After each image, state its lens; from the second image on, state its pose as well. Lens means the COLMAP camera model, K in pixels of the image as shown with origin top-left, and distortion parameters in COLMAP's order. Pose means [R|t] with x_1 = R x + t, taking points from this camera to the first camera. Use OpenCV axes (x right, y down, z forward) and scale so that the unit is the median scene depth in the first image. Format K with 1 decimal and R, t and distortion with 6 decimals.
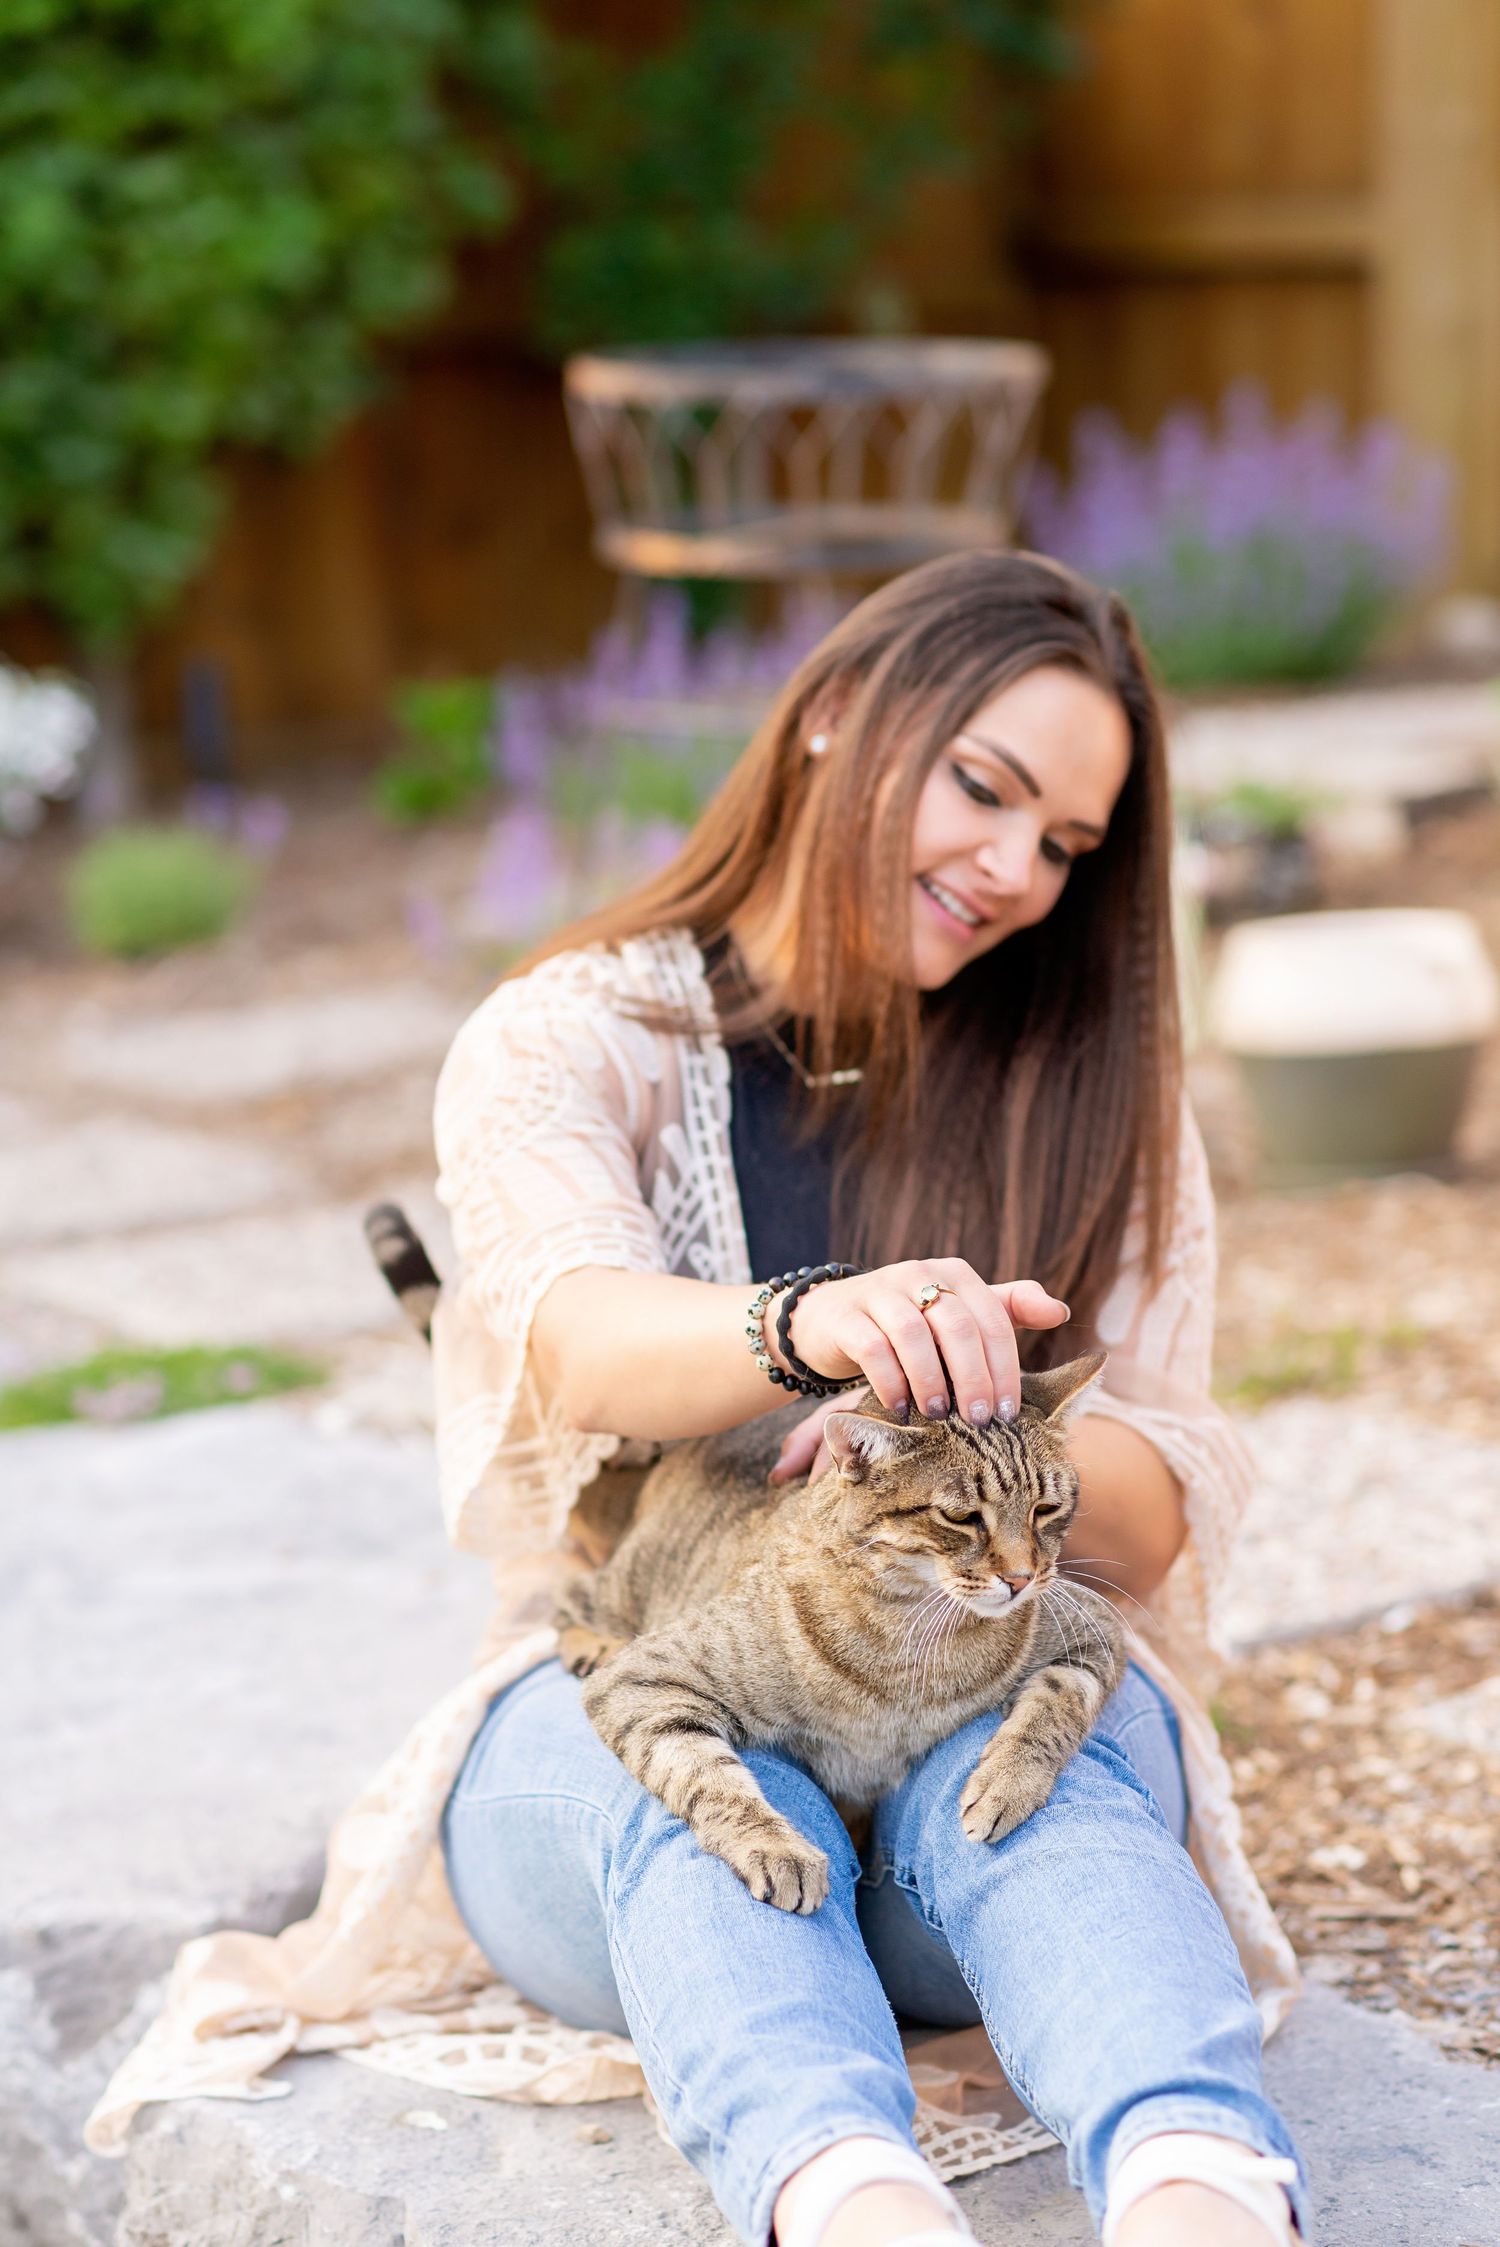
lens RADIAL K [[5577.3, 0, 751.1], [0, 5577.3, 1124.1], [0, 0, 1]] dist [-0.076617, 0.000000]
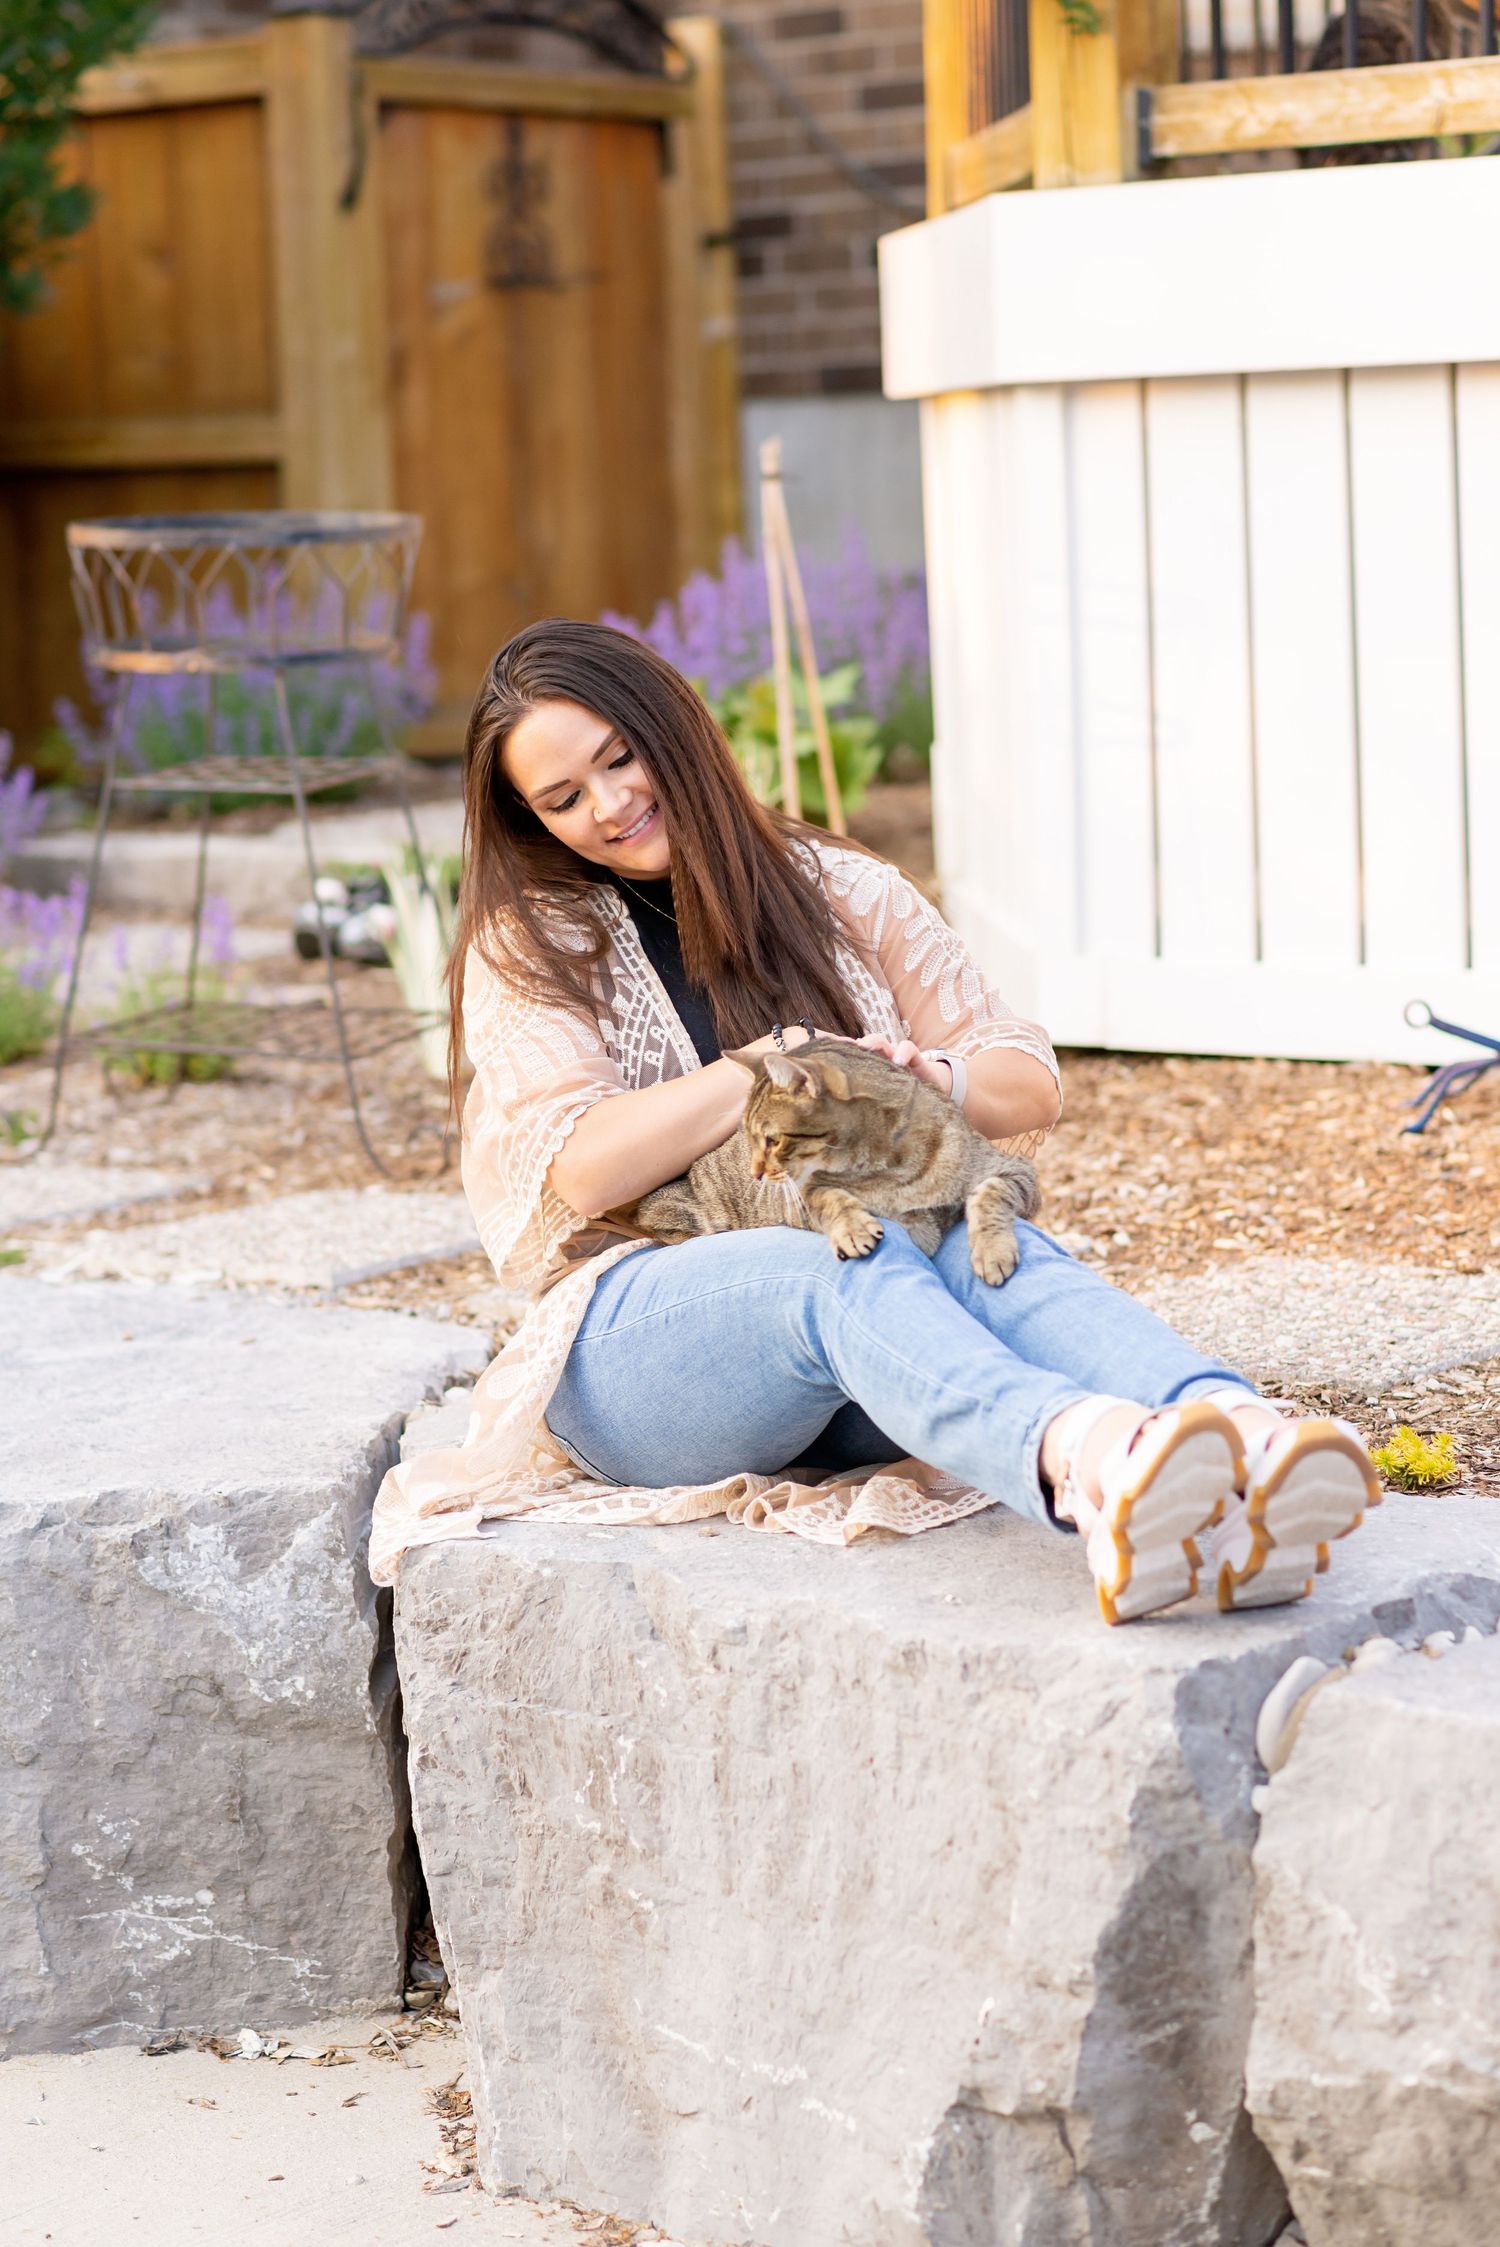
lens RADIAL K [[5577.3, 0, 749.3], [0, 5577.3, 1123.1], [0, 0, 1]] dist [-0.076617, 0.000000]
pose [[0.958486, -0.044030, 0.281720, -0.439924], [0.055558, 0.997908, -0.033059, 0.103763], [-0.279675, 0.047338, 0.958927, -0.567376]]
